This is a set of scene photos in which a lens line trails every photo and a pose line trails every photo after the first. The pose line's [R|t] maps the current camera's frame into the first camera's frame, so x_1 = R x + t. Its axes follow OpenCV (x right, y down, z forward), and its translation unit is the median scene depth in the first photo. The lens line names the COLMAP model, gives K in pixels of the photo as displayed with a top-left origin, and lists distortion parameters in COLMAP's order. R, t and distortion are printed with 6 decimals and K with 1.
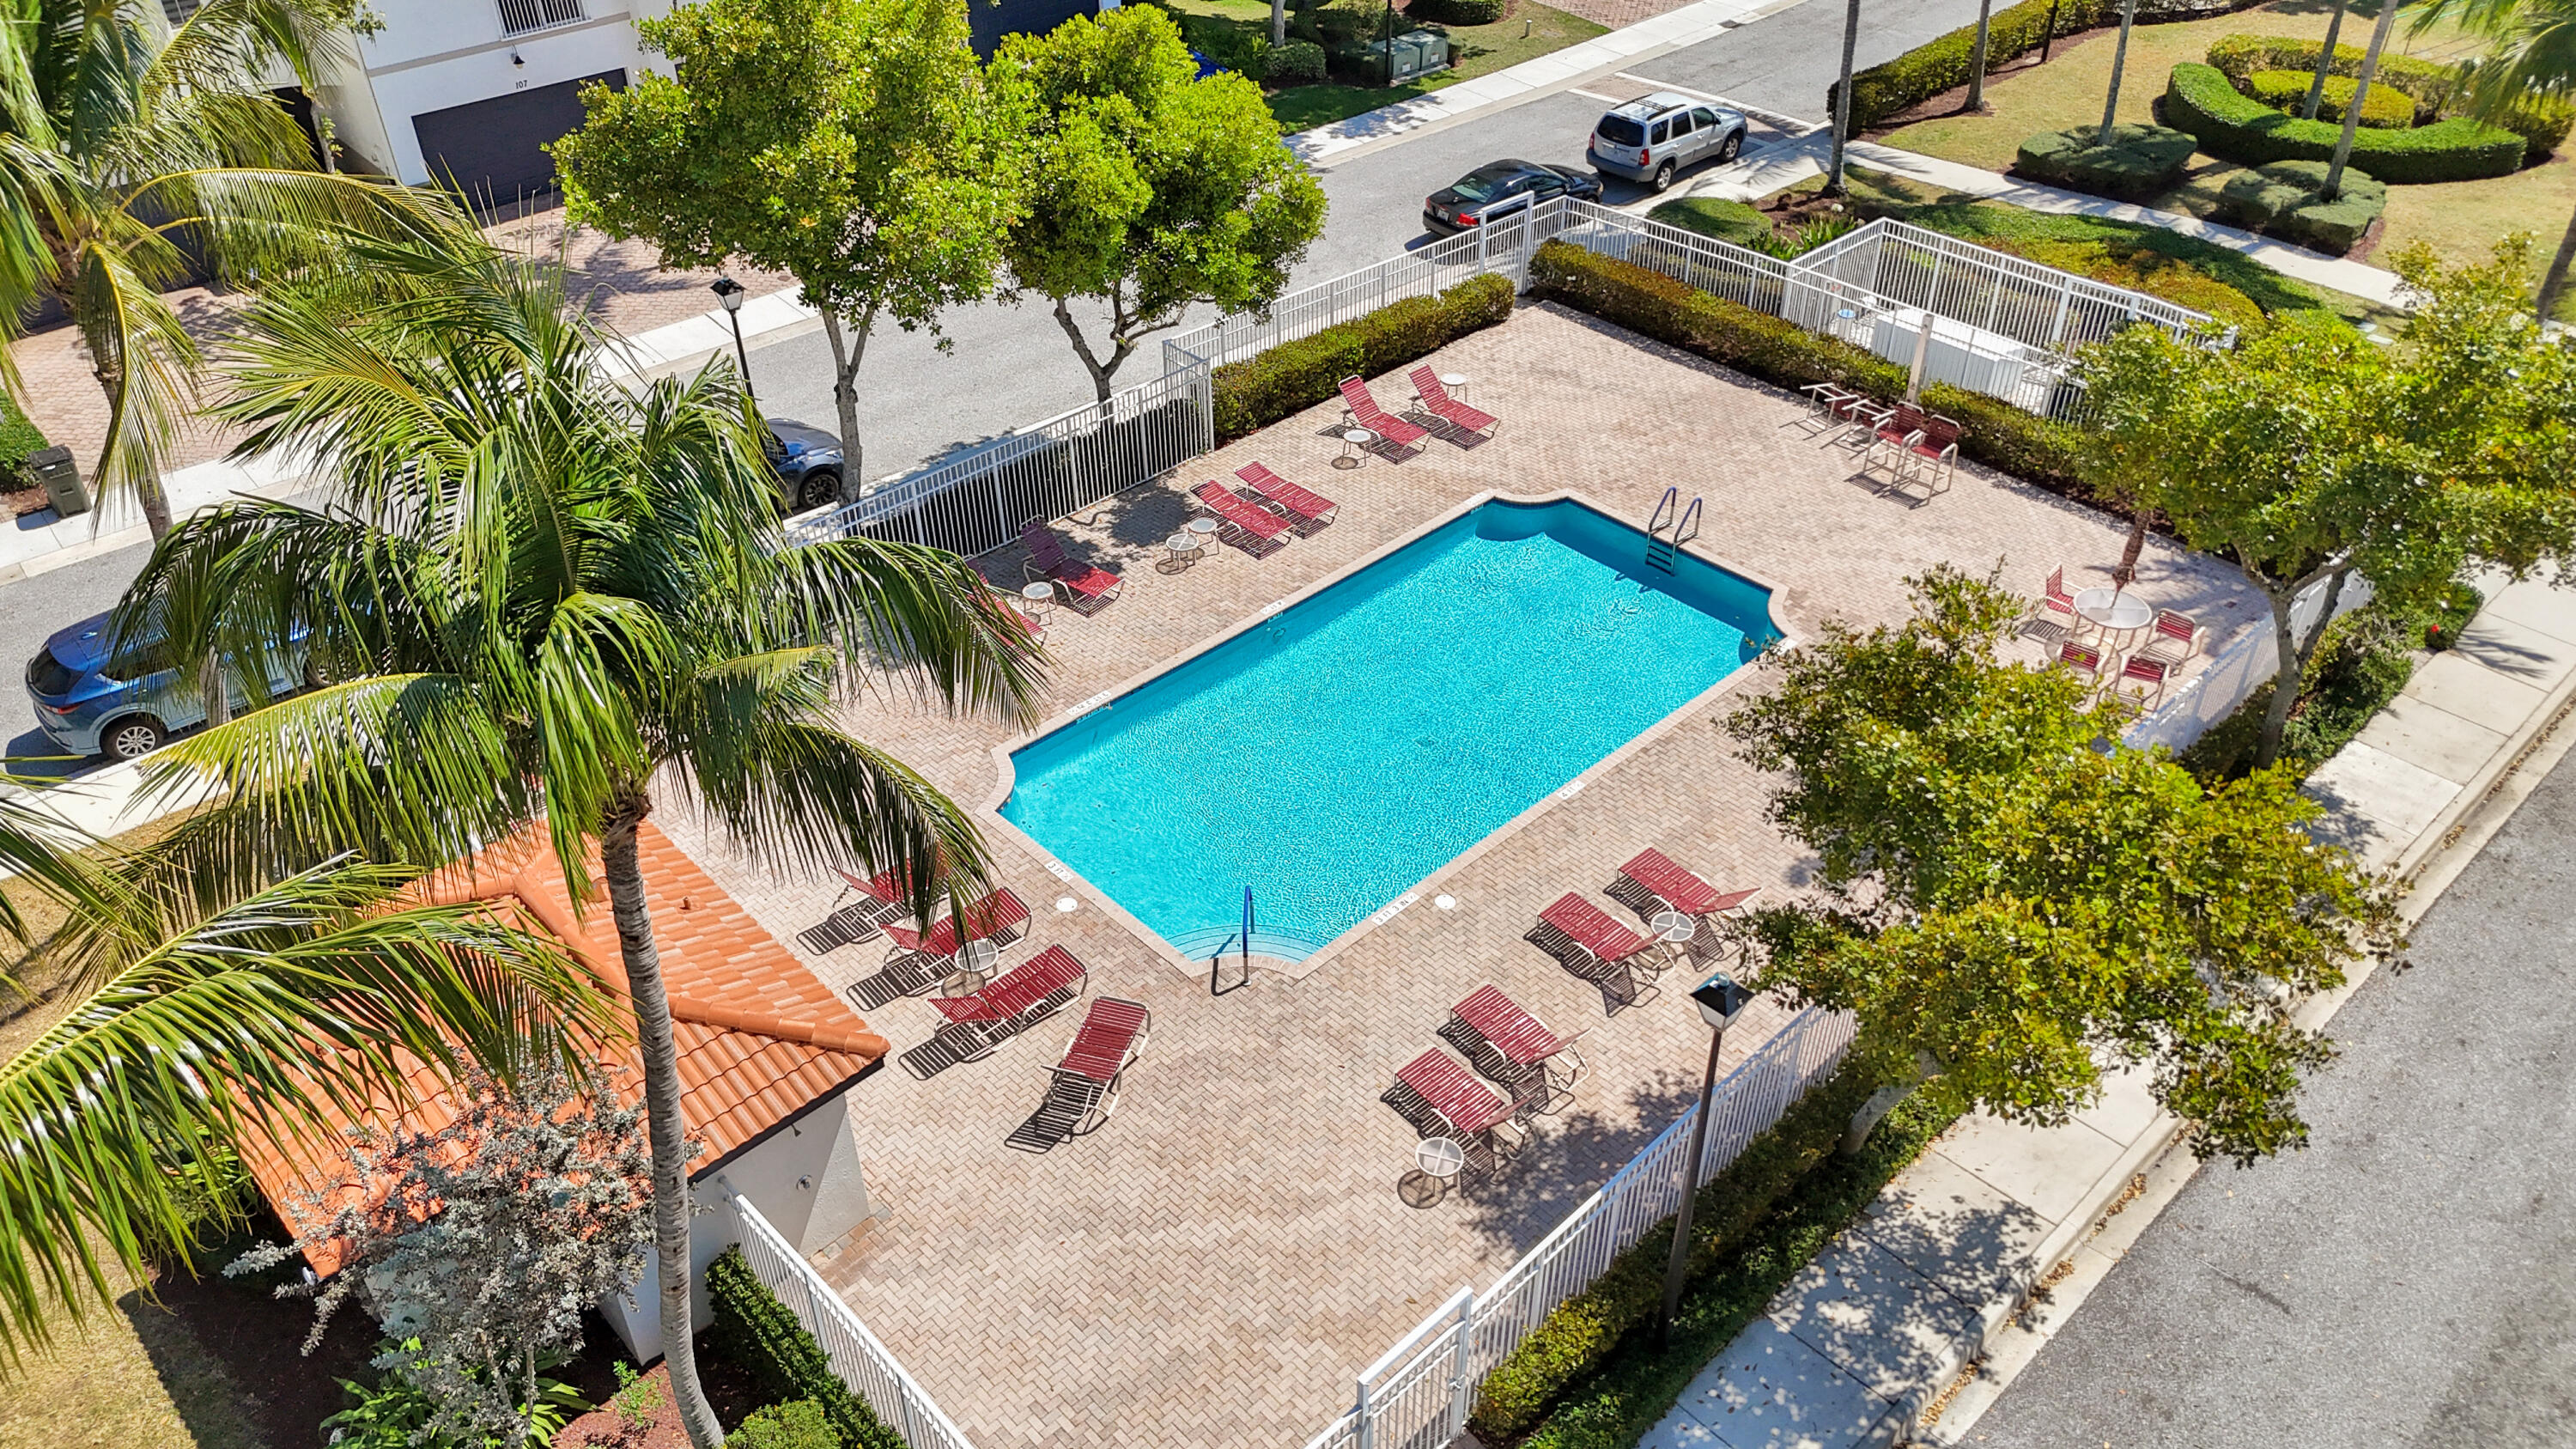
lens RADIAL K [[1957.0, 0, 1288.0], [0, 1957.0, 724.5], [0, 0, 1]] dist [0.040094, -0.007387]
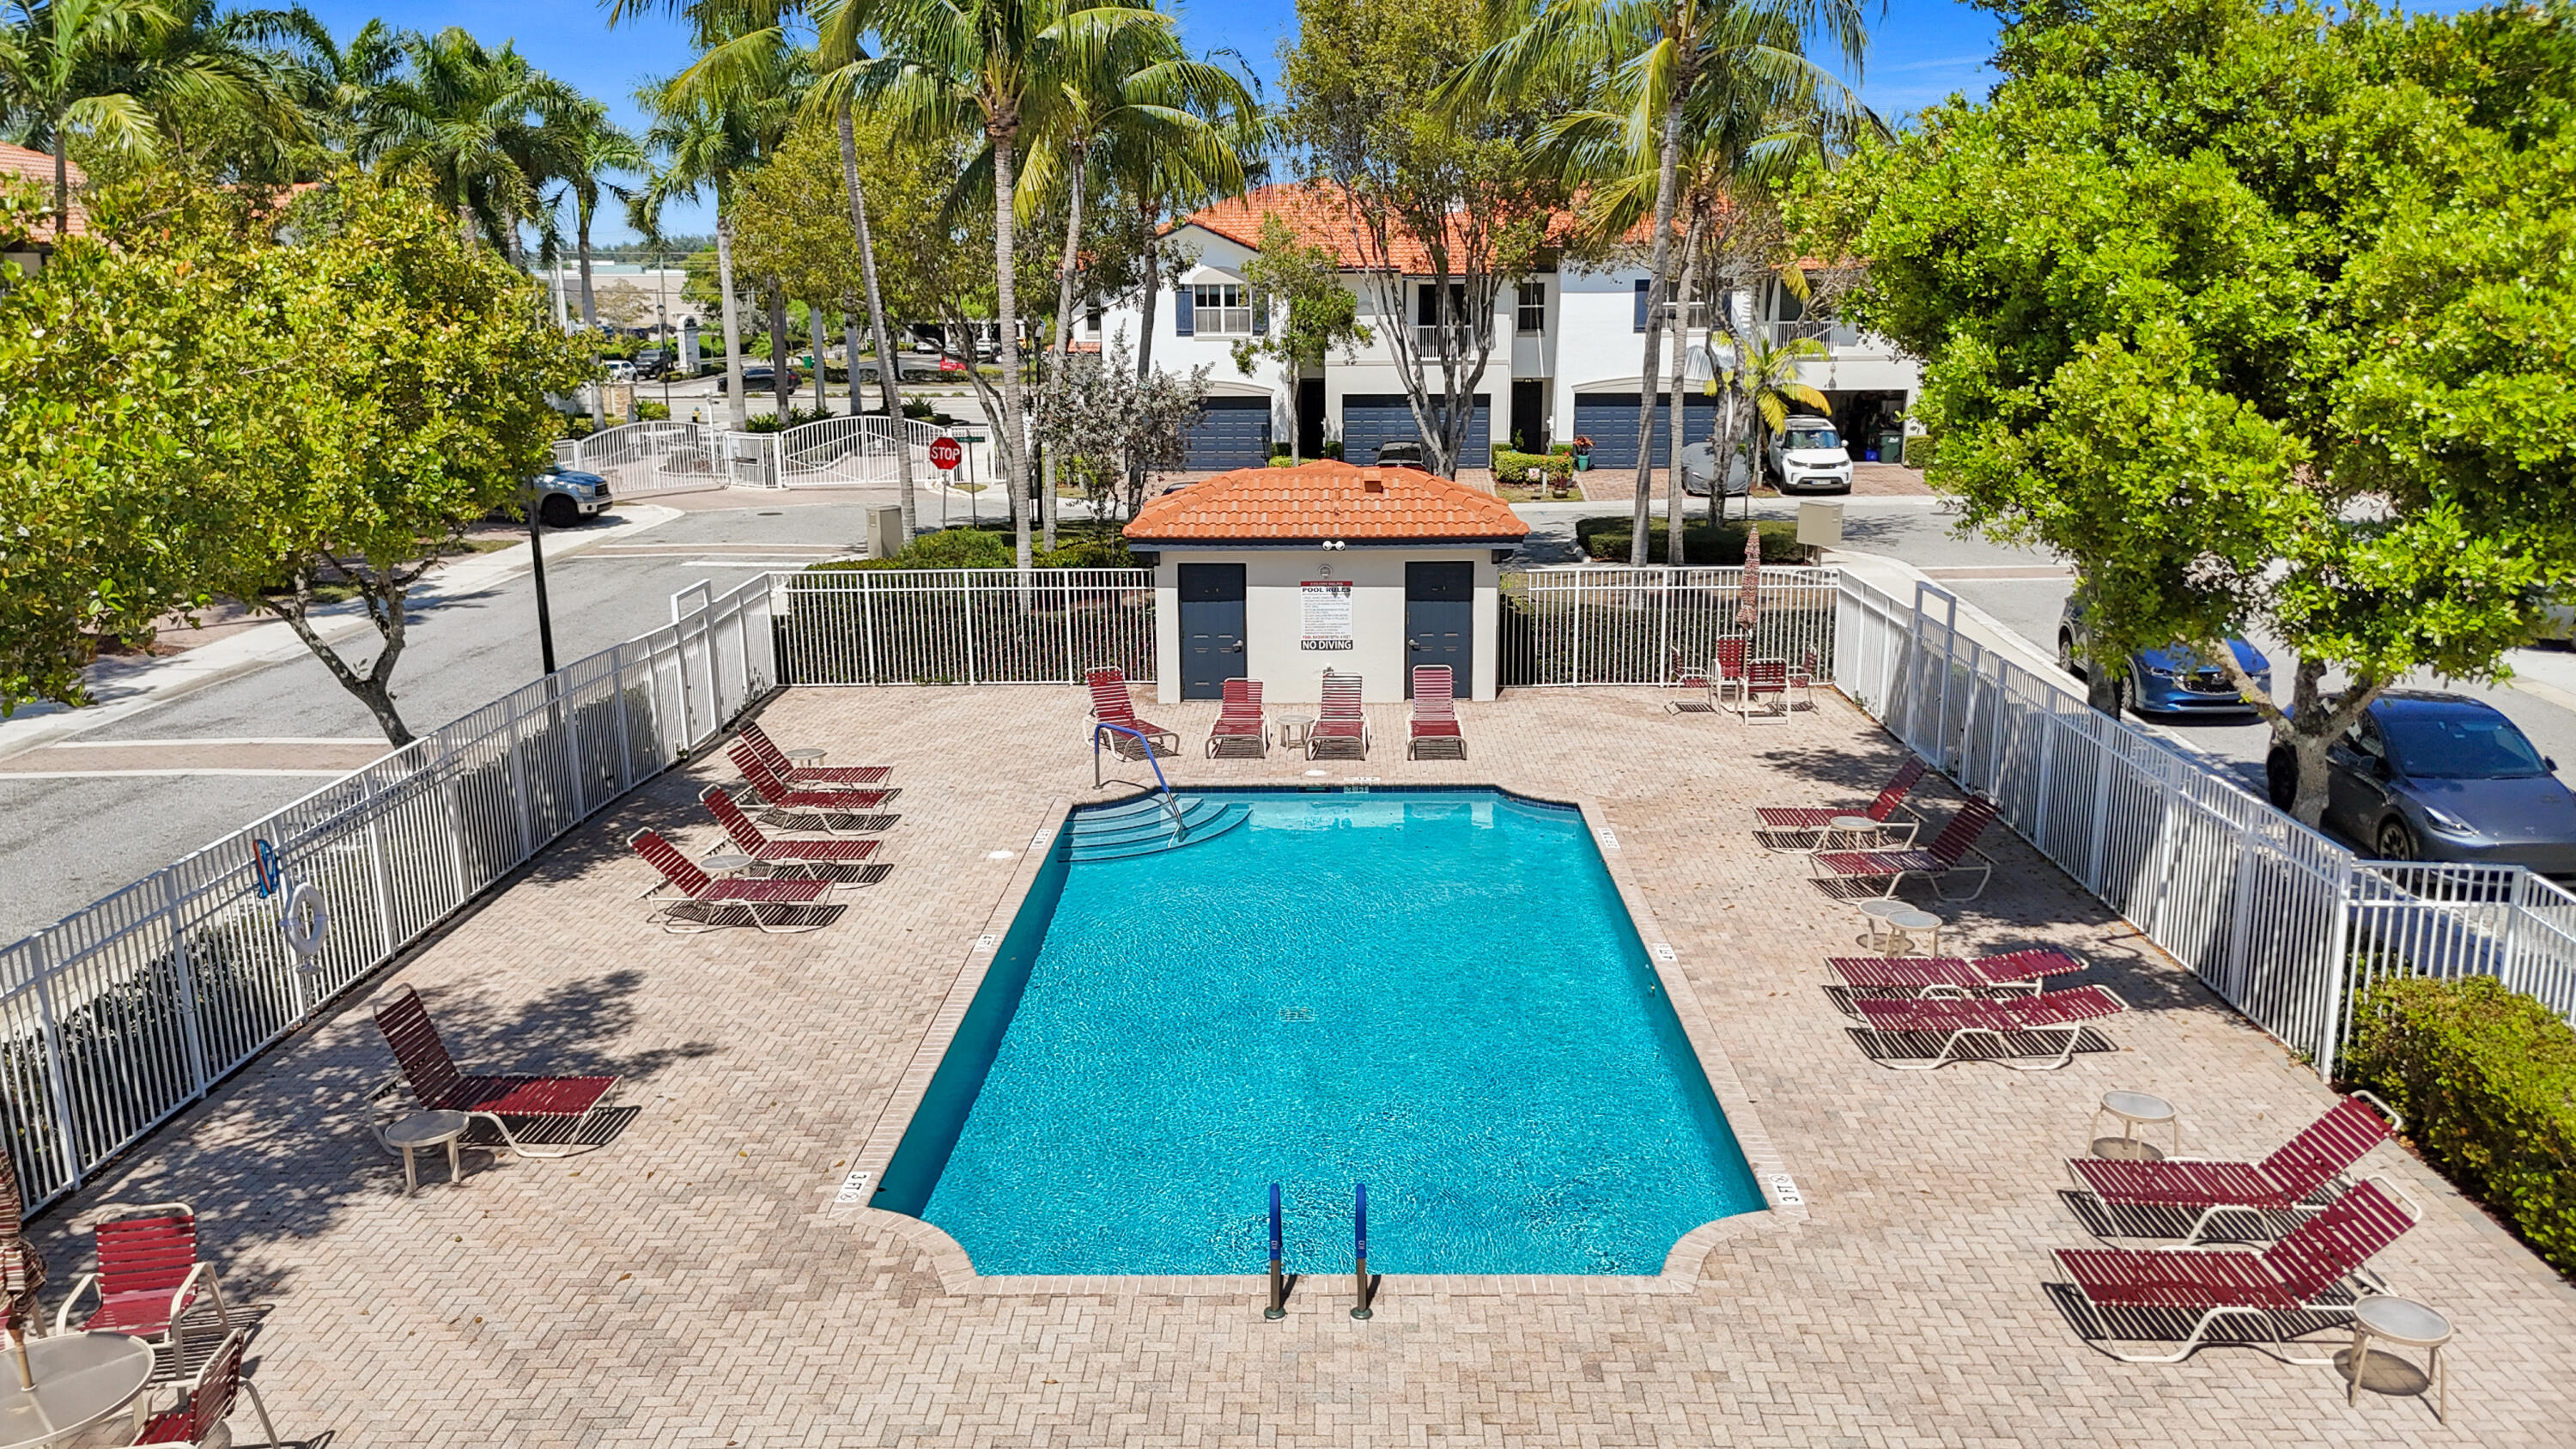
lens RADIAL K [[1935.5, 0, 1288.0], [0, 1935.5, 724.5], [0, 0, 1]] dist [0.072939, -0.000263]
pose [[-0.703307, 0.181468, -0.687334, 0.438201], [-0.394422, 0.704789, 0.589664, -0.388098], [0.591431, 0.685814, -0.424108, 1.088807]]
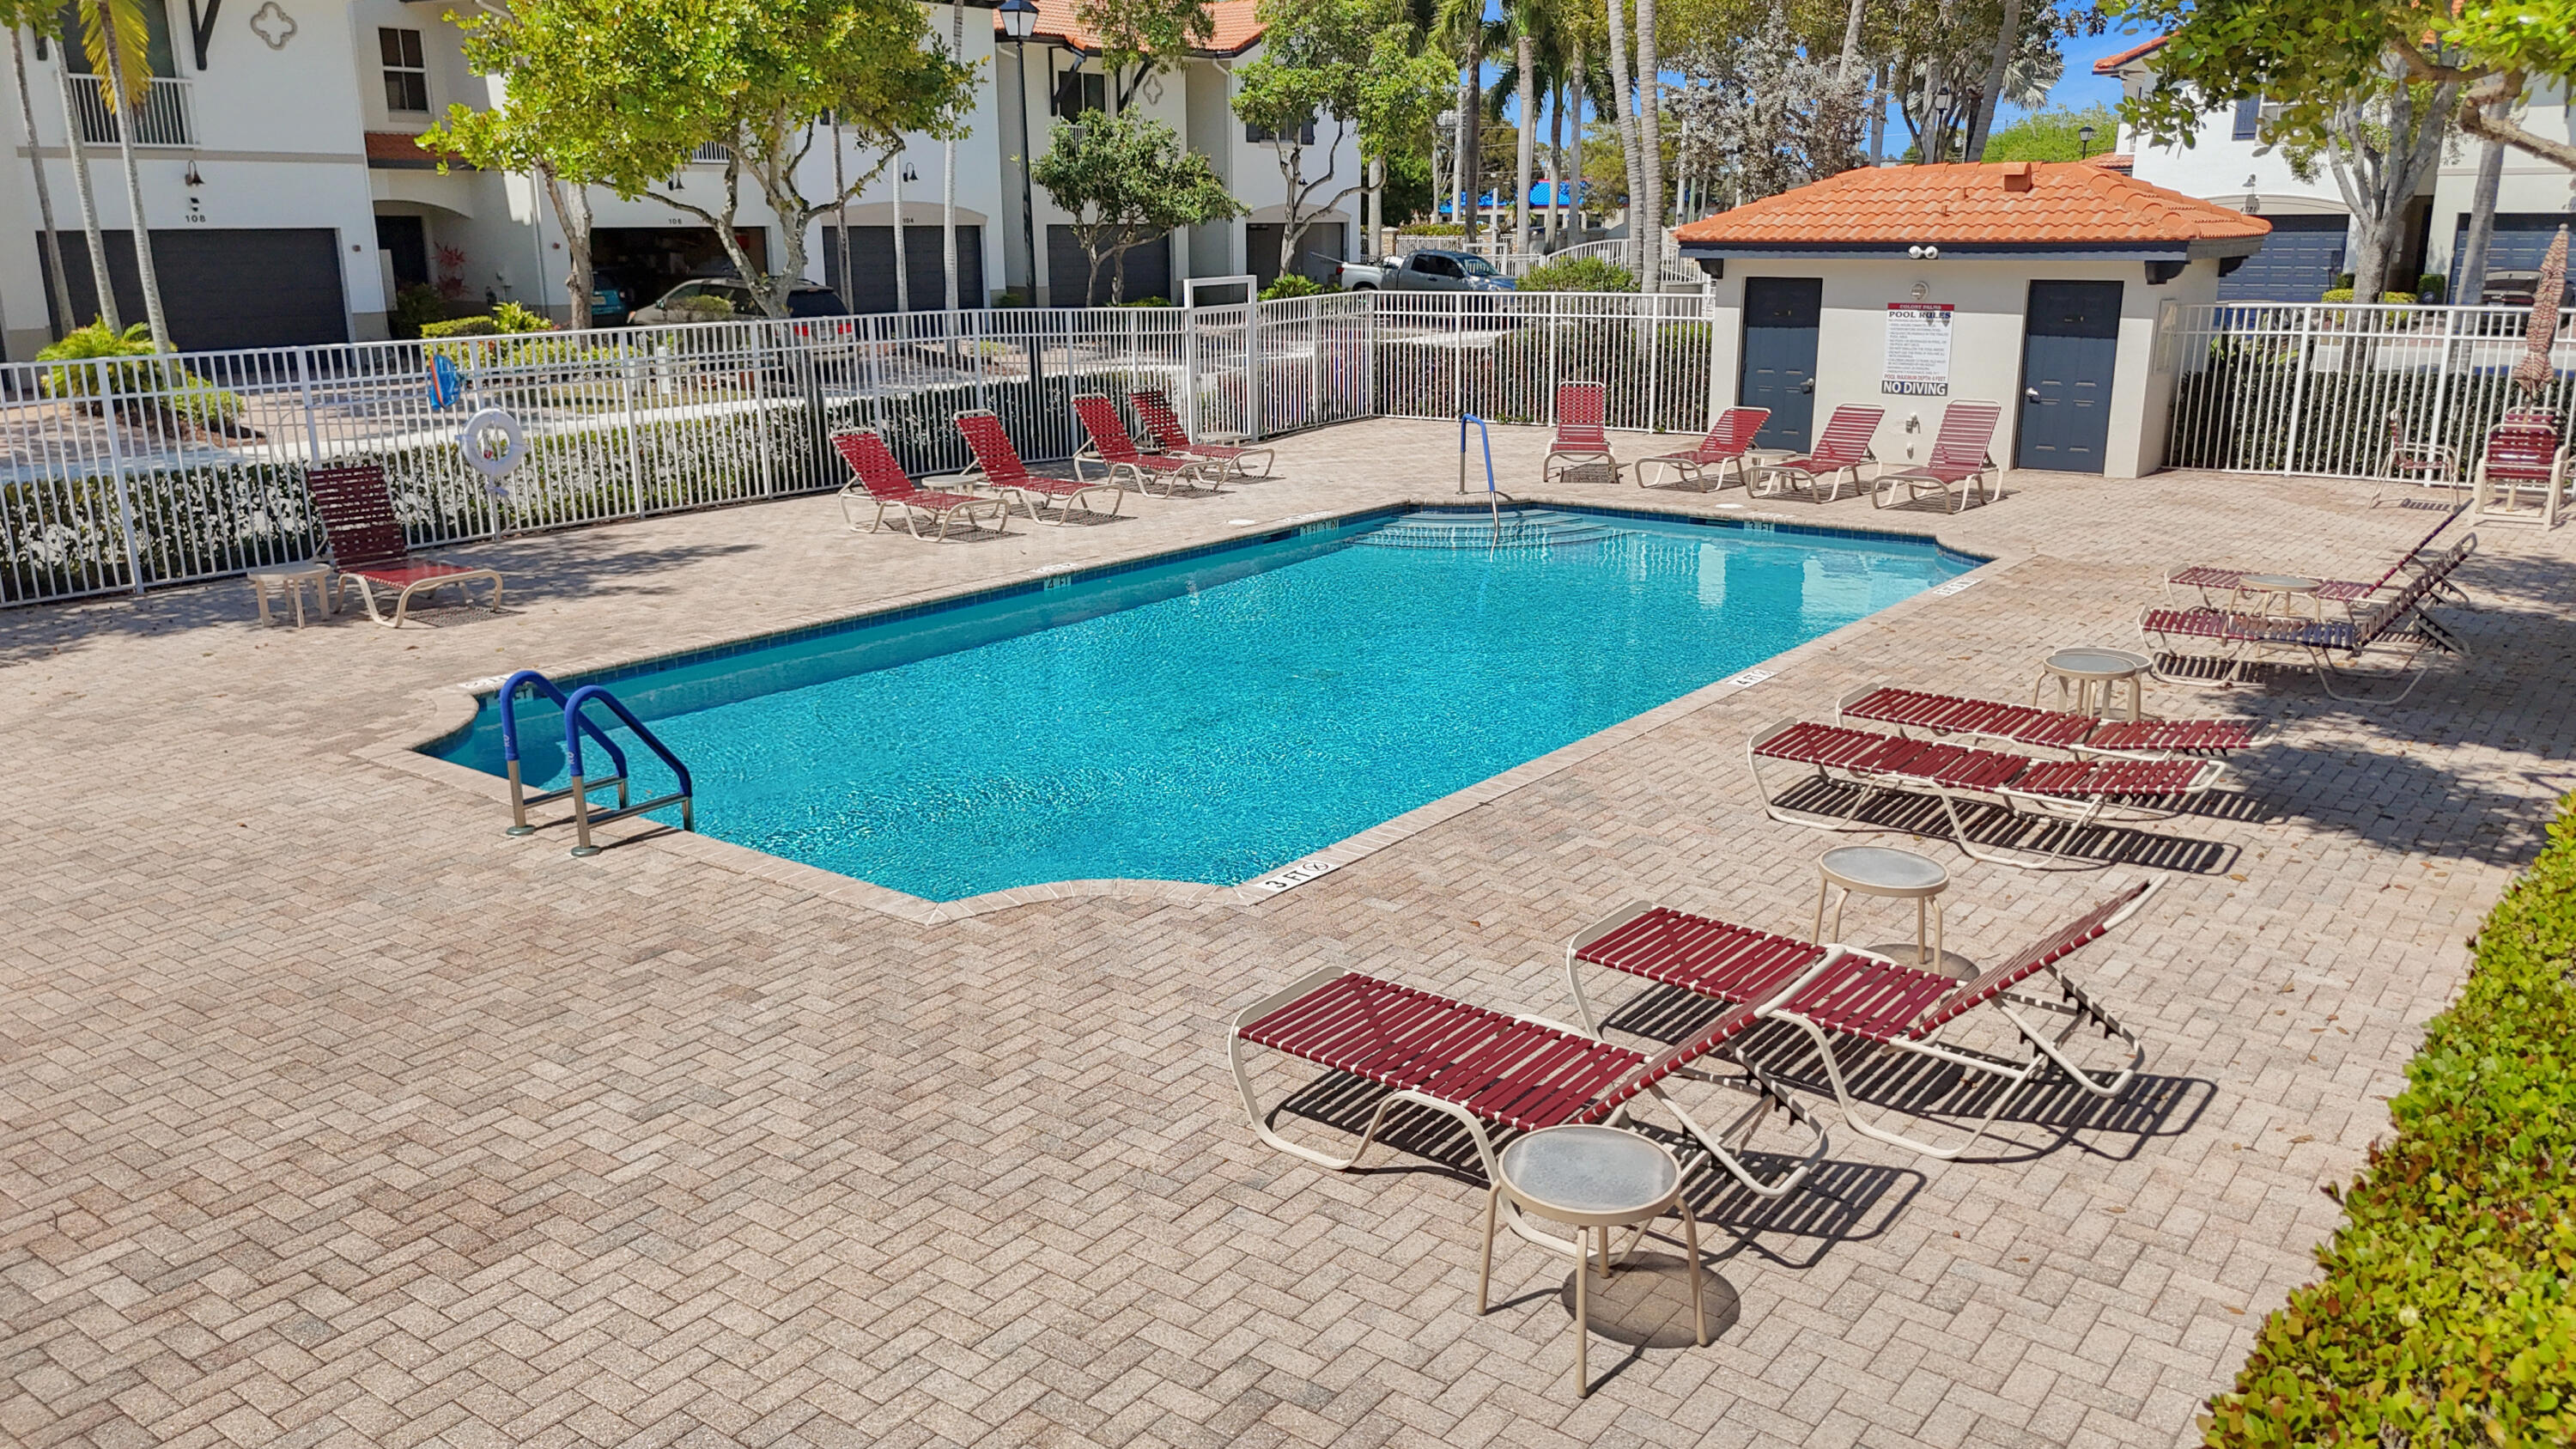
lens RADIAL K [[1957.0, 0, 1288.0], [0, 1957.0, 724.5], [0, 0, 1]] dist [0.040094, -0.007387]
pose [[-0.986401, 0.062530, -0.151997, 0.141255], [-0.077129, 0.640537, 0.764044, -0.338186], [0.145136, 0.765377, -0.627004, 1.196499]]
